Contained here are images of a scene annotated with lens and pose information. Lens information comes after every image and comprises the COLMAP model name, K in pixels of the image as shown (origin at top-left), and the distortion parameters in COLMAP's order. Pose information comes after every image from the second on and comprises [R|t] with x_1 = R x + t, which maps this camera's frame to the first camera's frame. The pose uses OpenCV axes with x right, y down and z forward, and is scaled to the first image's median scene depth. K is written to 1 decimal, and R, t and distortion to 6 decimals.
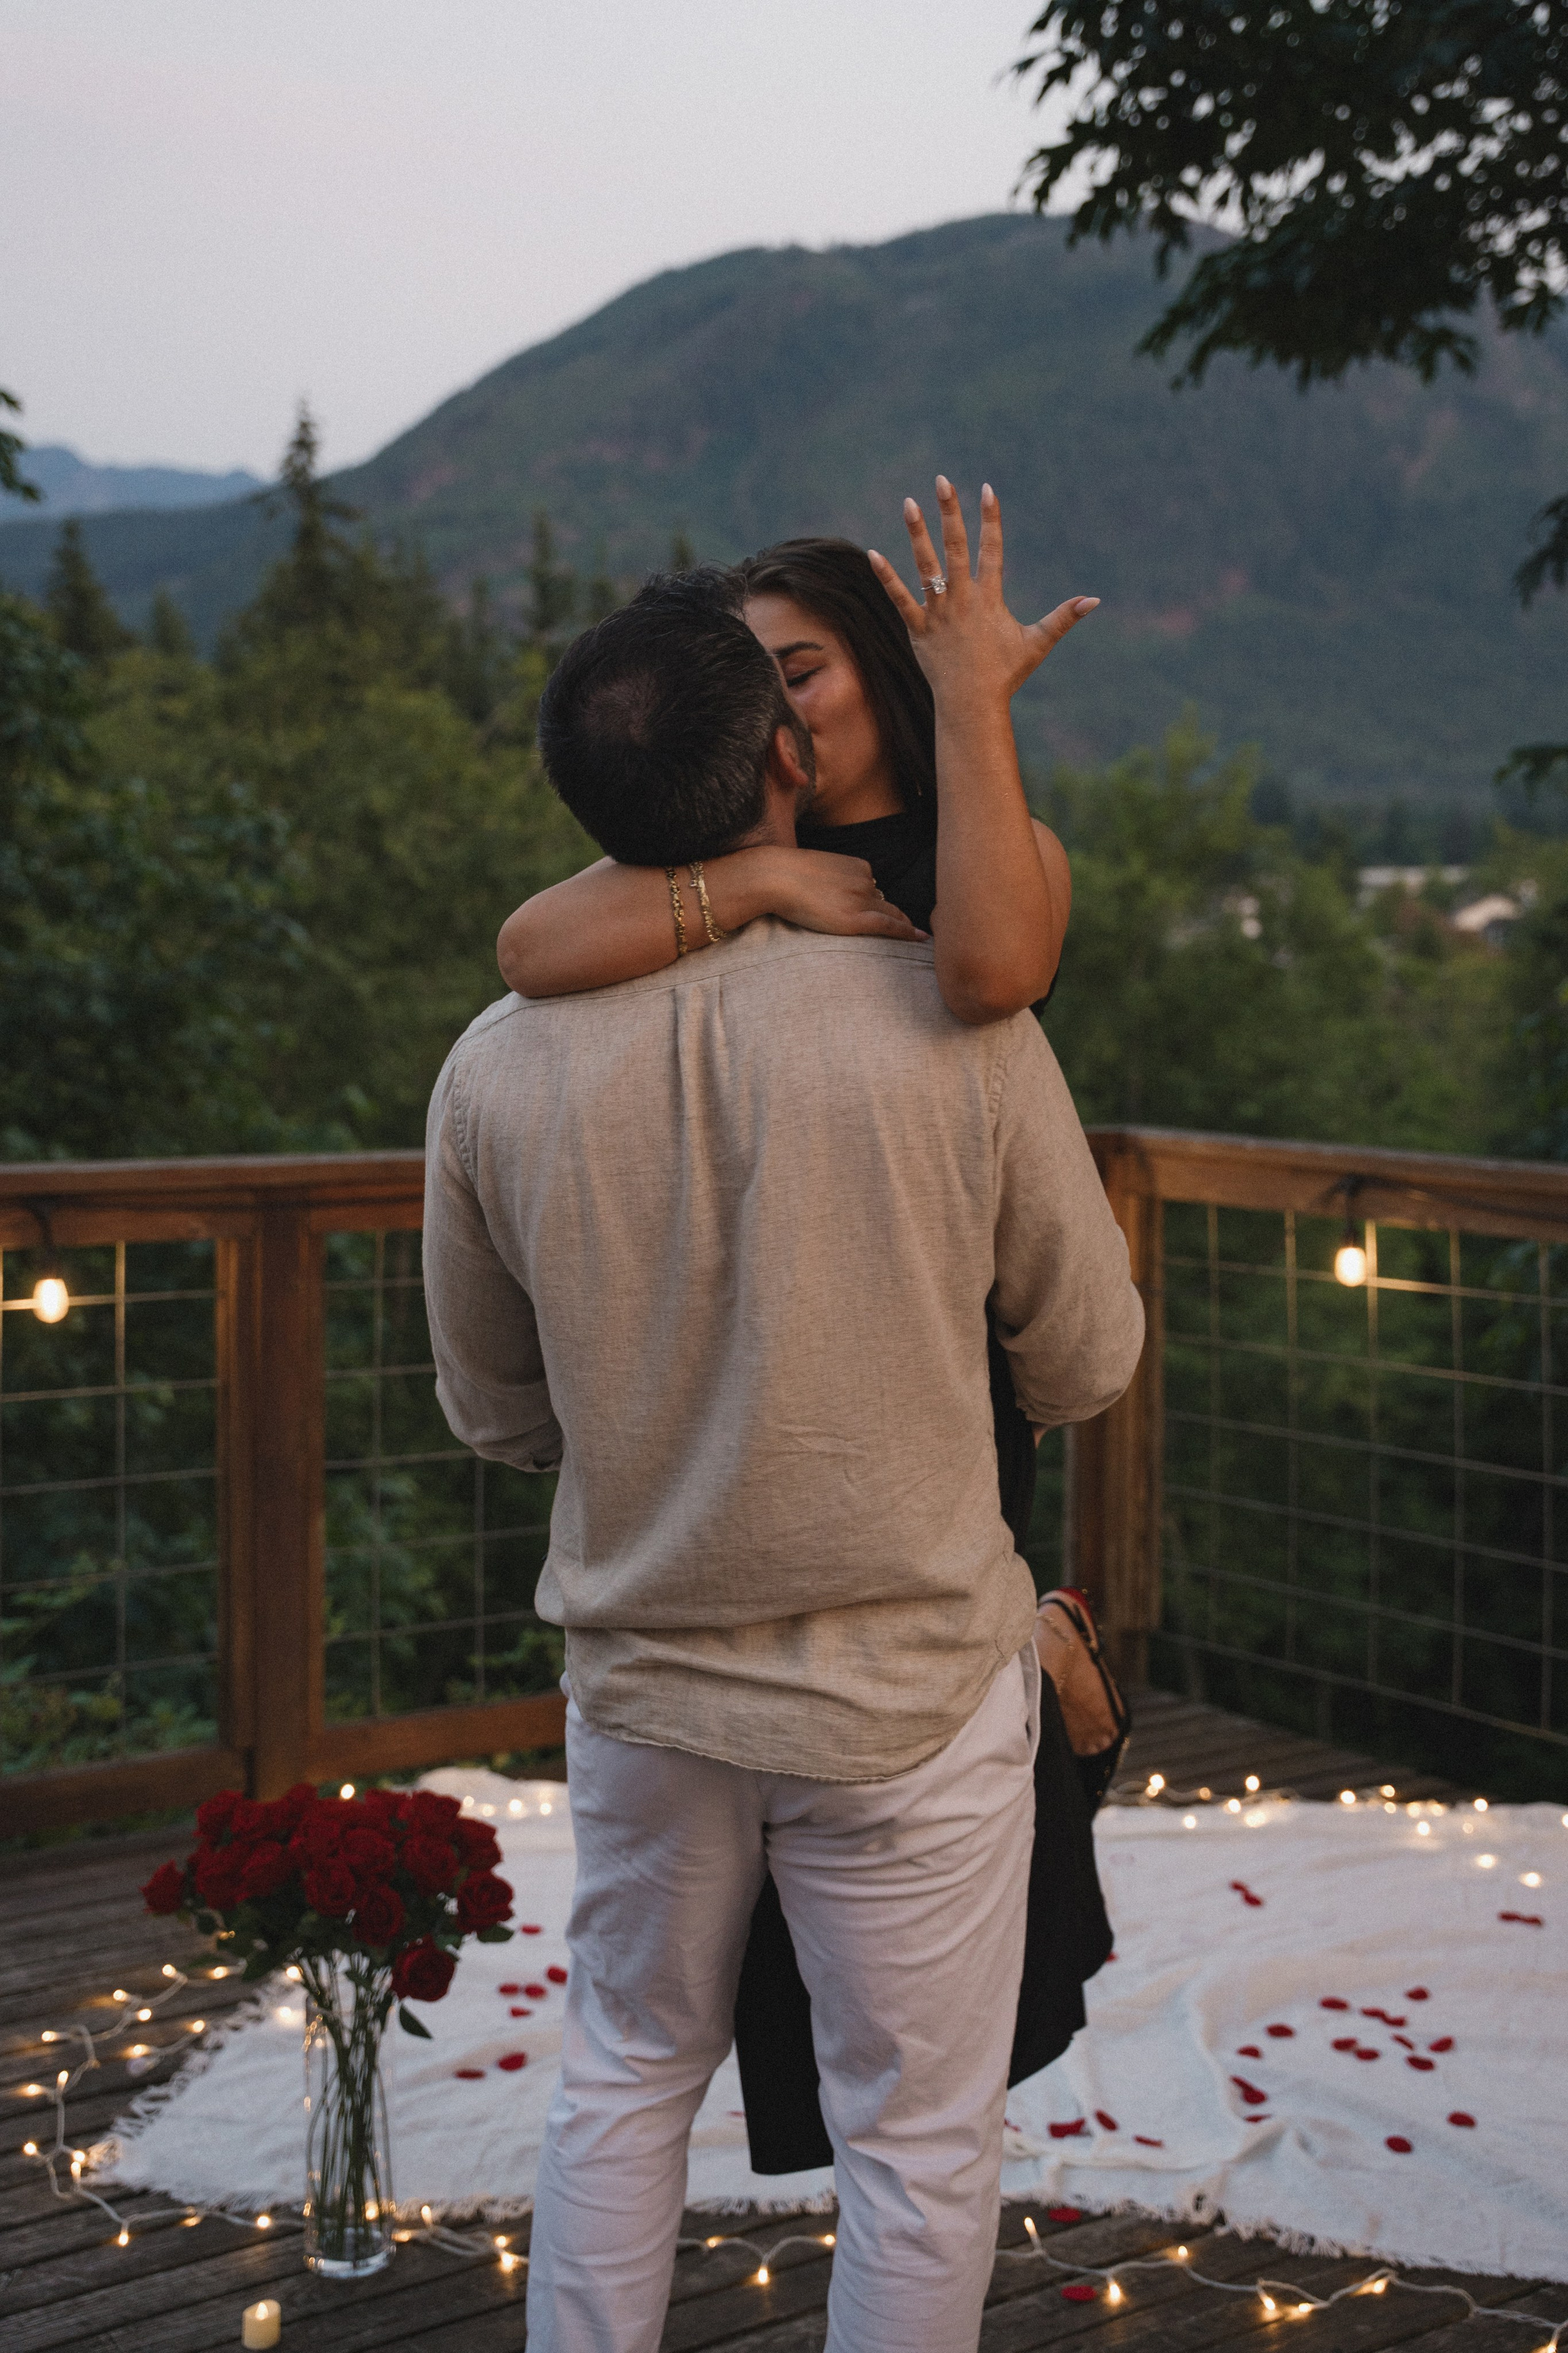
lens RADIAL K [[2900.0, 0, 789.9], [0, 2900.0, 990.1], [0, 0, 1]] dist [-0.023984, 0.226379]
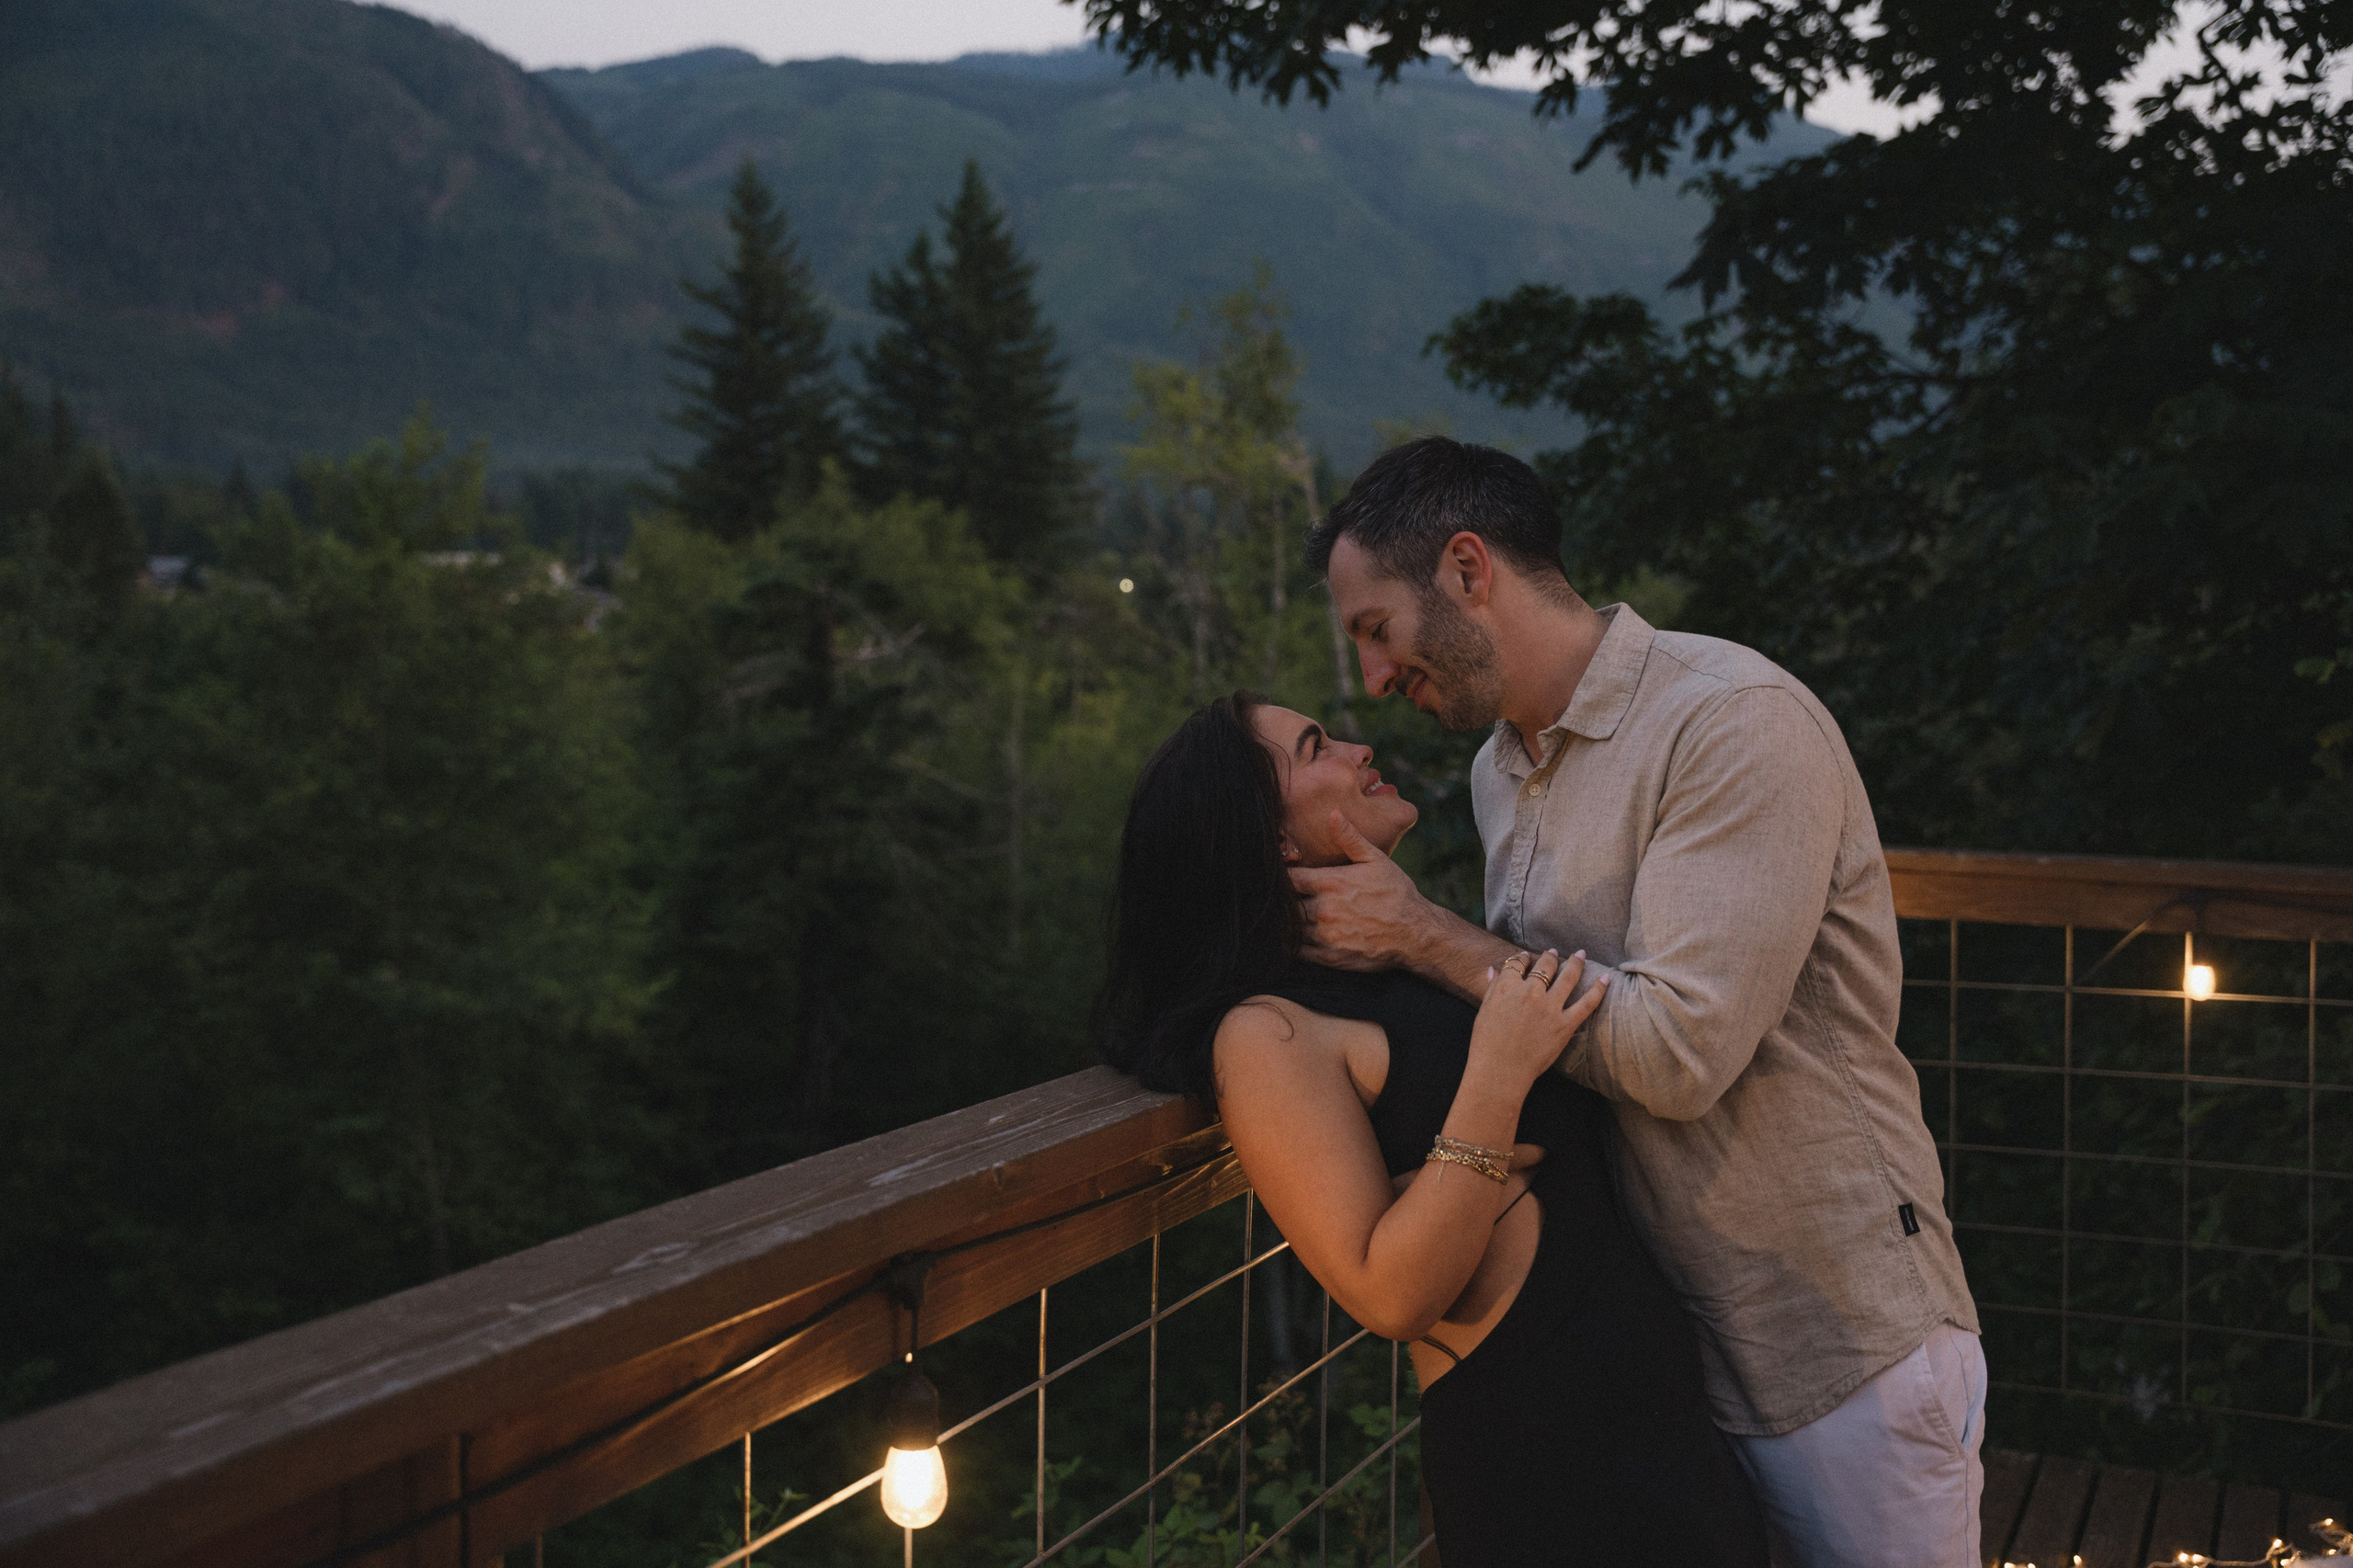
lens RADIAL K [[2413.0, 0, 1179.6], [0, 2413.0, 730.1], [0, 0, 1]] dist [-0.009969, 0.146051]
pose [[0.864820, -0.022783, 0.501565, -0.581860], [0.007217, 0.999431, 0.032954, -0.020734], [-0.502030, -0.024880, 0.864492, 0.544736]]
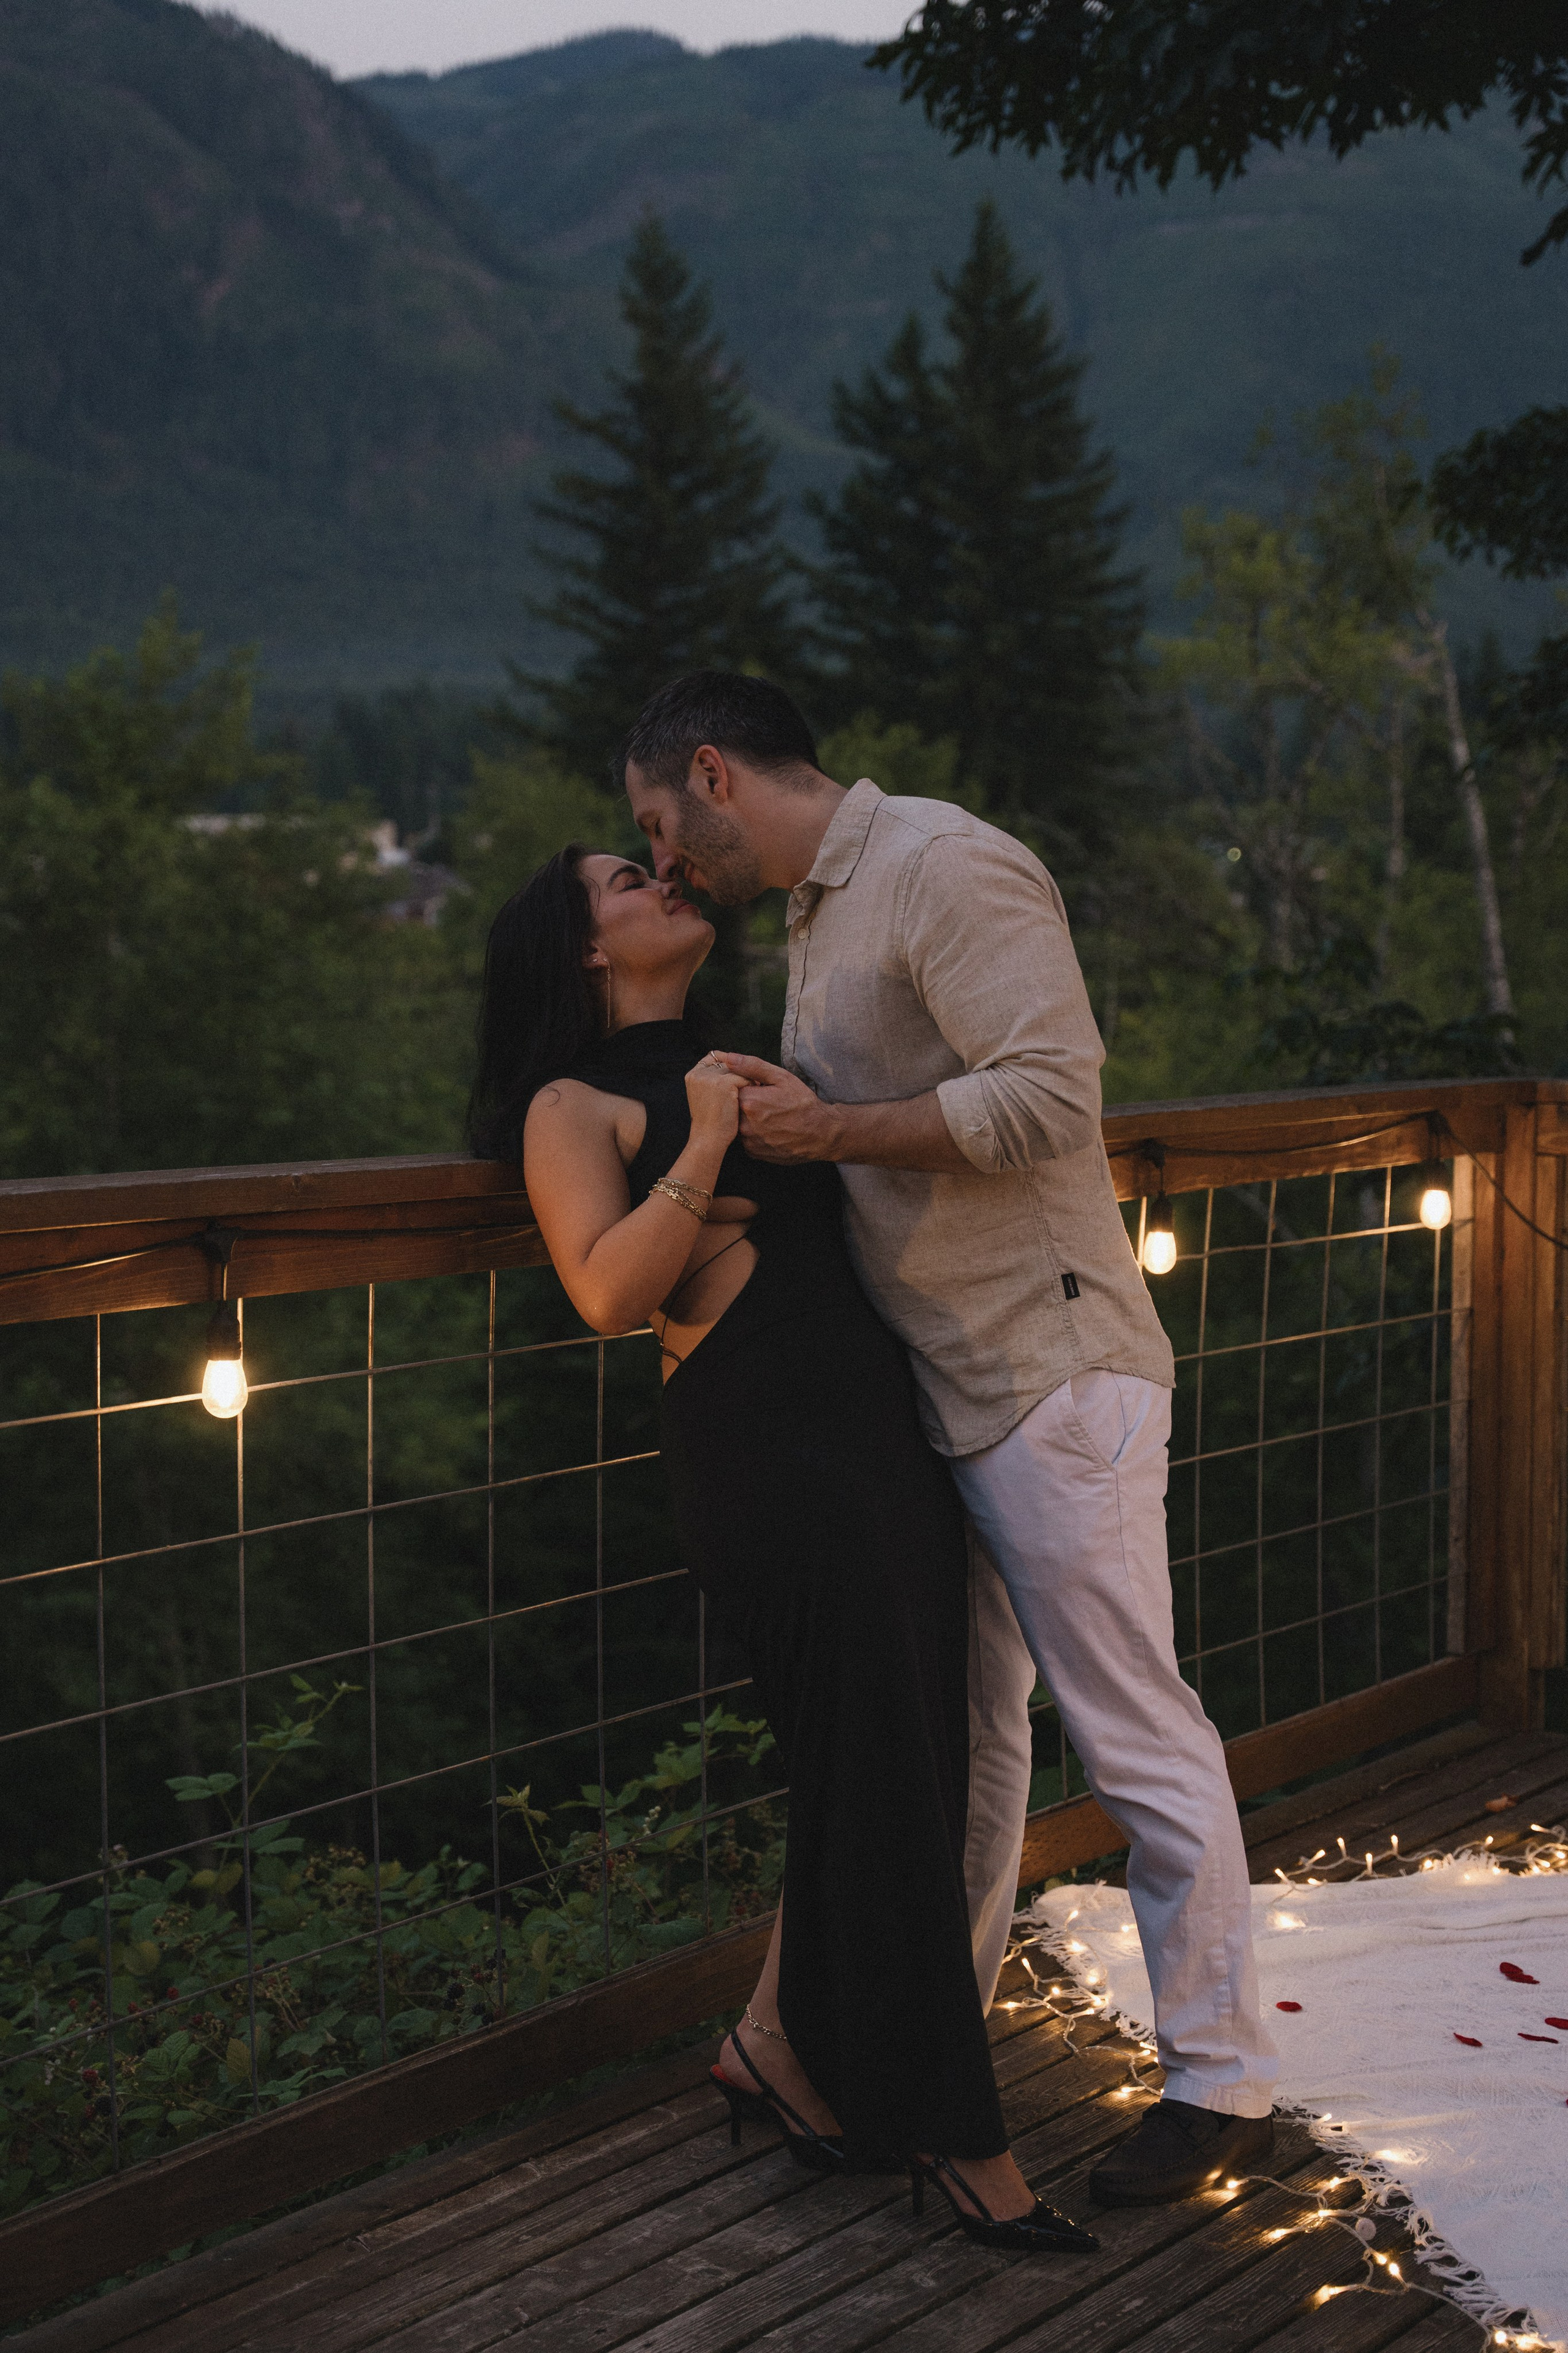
lens RADIAL K [[3708.7, 0, 724.1], [0, 3708.7, 1177.2], [0, 0, 1]] dist [0.176406, 0.010880]
pose [[0.935305, -0.030437, 0.352531, -0.616769], [0.011095, 0.998326, 0.056758, 0.016085], [-0.353669, -0.049175, 0.934077, 0.089389]]
